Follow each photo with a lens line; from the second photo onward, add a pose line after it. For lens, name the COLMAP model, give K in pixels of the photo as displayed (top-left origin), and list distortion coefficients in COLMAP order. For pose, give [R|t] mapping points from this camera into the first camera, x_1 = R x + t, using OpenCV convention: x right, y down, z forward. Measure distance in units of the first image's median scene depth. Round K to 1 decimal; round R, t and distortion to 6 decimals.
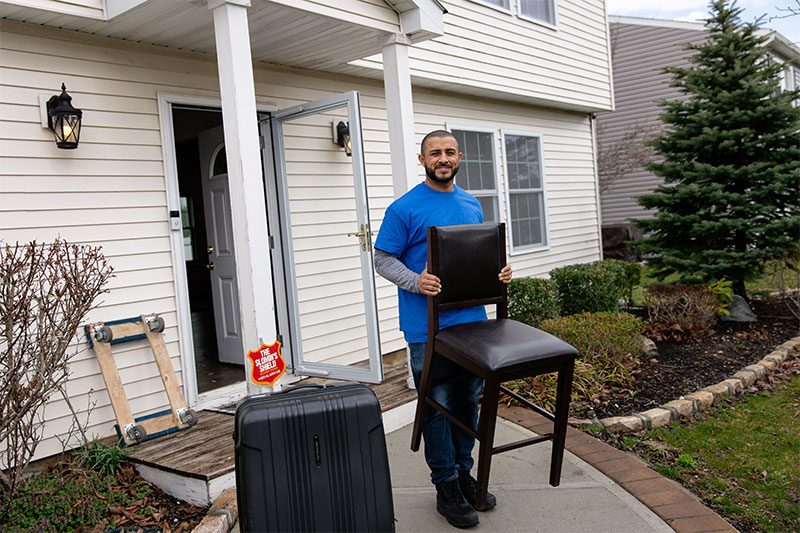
lens RADIAL K [[665.3, 0, 400.0], [0, 665.3, 266.5], [0, 0, 1]] dist [0.003308, -0.003685]
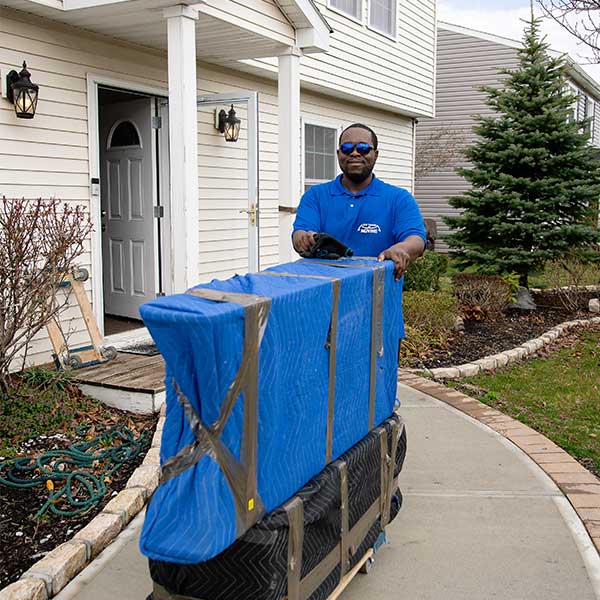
lens RADIAL K [[715.1, 0, 300.0], [0, 715.1, 300.0], [0, 0, 1]] dist [0.000946, 0.003822]
pose [[0.978920, 0.060040, 0.195222, -0.143172], [-0.073672, 0.995270, 0.063327, 0.014748], [-0.190497, -0.076374, 0.978712, -0.197247]]
